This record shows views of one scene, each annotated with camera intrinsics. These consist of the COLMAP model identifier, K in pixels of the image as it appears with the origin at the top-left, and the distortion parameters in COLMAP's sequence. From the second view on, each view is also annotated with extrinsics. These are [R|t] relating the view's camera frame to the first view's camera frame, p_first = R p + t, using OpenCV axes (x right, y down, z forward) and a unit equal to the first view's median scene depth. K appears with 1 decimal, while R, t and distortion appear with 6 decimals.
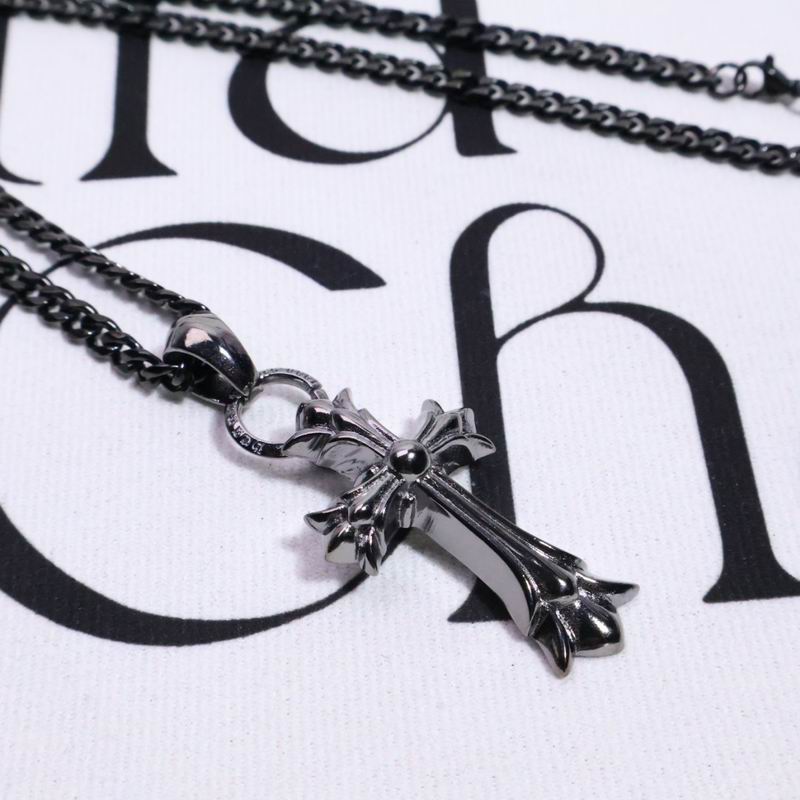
lens RADIAL K [[1536.9, 0, 400.0], [0, 1536.9, 400.0], [0, 0, 1]] dist [0.025163, -0.100323]
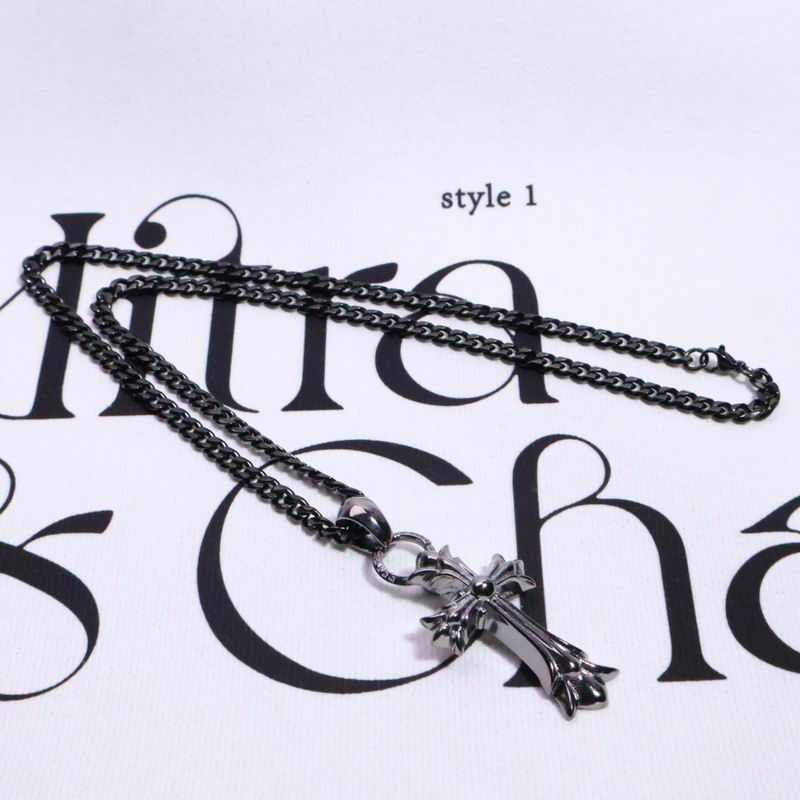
lens RADIAL K [[1536.9, 0, 400.0], [0, 1536.9, 400.0], [0, 0, 1]] dist [0.025163, -0.100323]
pose [[0.997907, 0.032397, -0.055973, 0.002280], [-0.039097, 0.991624, -0.123095, 0.040046], [0.051516, 0.125026, 0.990815, -0.611746]]
